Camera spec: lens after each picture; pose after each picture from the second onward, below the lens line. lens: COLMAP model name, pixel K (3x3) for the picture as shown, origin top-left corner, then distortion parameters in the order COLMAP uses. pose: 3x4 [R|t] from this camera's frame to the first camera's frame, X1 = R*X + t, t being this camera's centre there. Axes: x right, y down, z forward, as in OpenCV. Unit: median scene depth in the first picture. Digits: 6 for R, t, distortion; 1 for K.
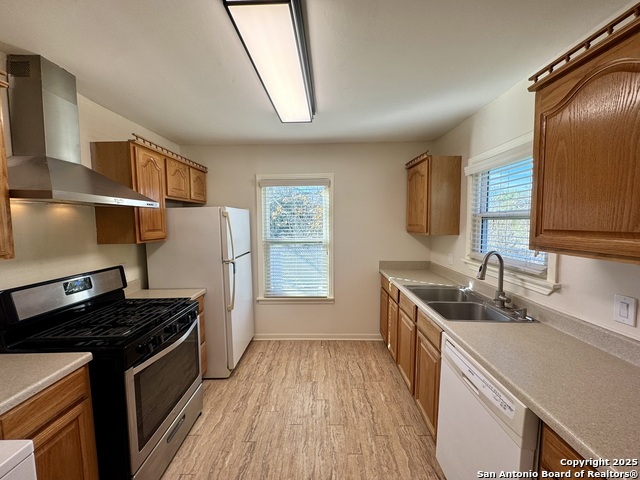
lens RADIAL K [[253.7, 0, 319.4], [0, 253.7, 239.9], [0, 0, 1]] dist [-0.001571, 0.000342]
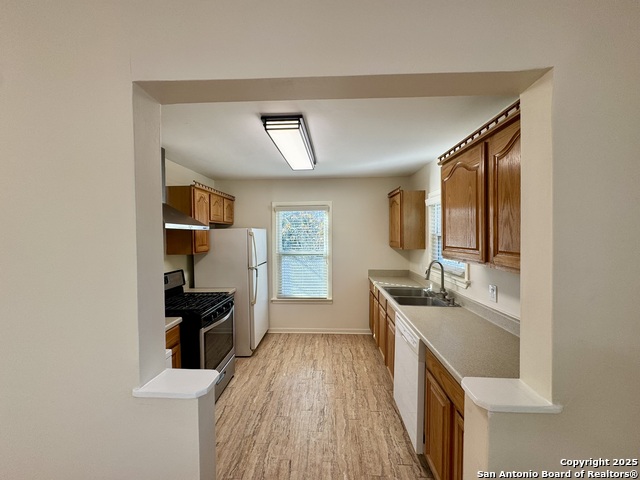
lens RADIAL K [[253.7, 0, 319.4], [0, 253.7, 239.9], [0, 0, 1]] dist [-0.001571, 0.000342]
pose [[0.999571, 0.001832, -0.029215, 0.041689], [-0.003427, 0.998501, -0.054623, 0.007132], [0.029071, 0.054700, 0.998080, -0.378904]]
